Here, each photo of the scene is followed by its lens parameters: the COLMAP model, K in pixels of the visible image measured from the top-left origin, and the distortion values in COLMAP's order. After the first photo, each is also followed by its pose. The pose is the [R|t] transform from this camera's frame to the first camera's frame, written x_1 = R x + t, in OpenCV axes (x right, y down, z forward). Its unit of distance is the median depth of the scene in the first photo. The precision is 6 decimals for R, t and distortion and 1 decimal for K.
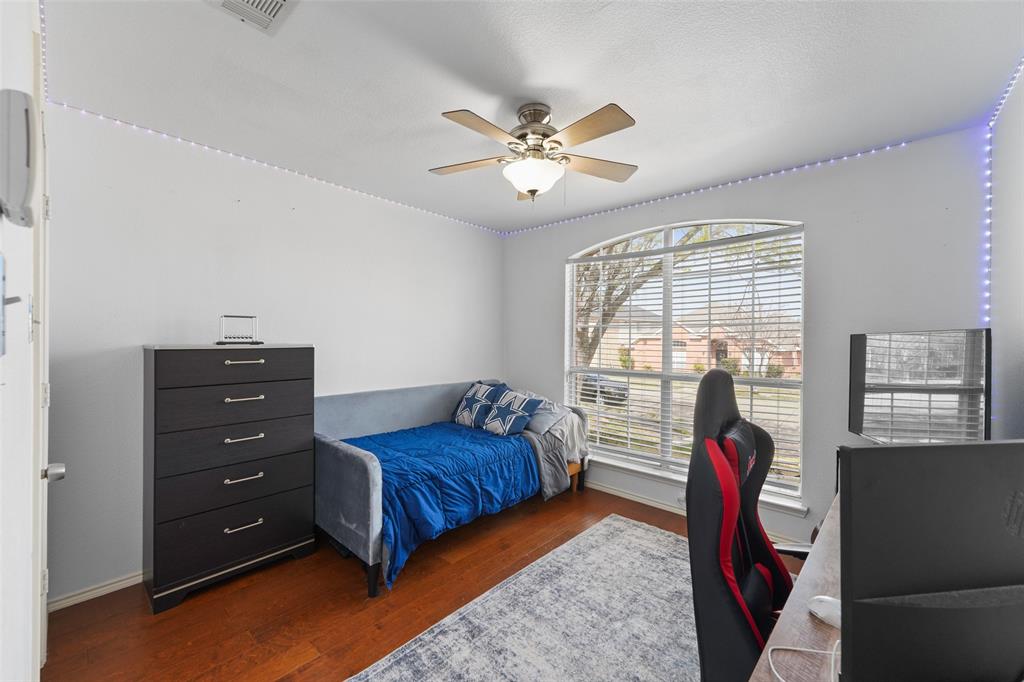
lens RADIAL K [[409.2, 0, 511.1], [0, 409.2, 343.5], [0, 0, 1]] dist [0.012205, -0.002020]
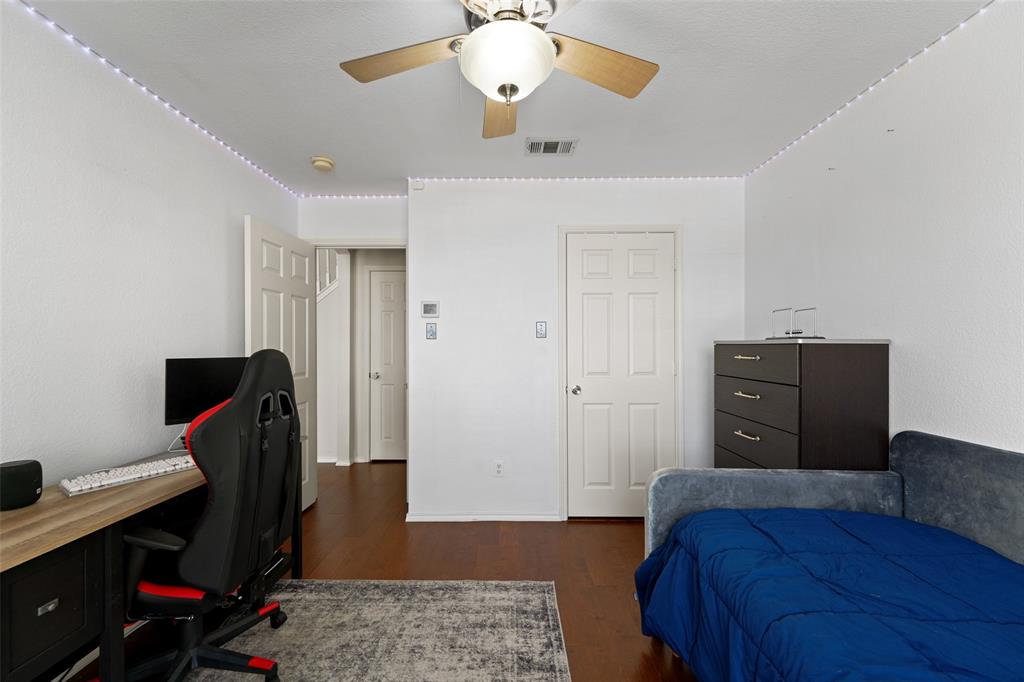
lens RADIAL K [[409.2, 0, 510.0], [0, 409.2, 343.9], [0, 0, 1]] dist [0.012205, -0.002020]
pose [[-0.751315, -0.001567, -0.659942, 0.526358], [0.000172, 0.999997, -0.002569, 0.017083], [0.659944, -0.002044, -0.751312, 1.662693]]
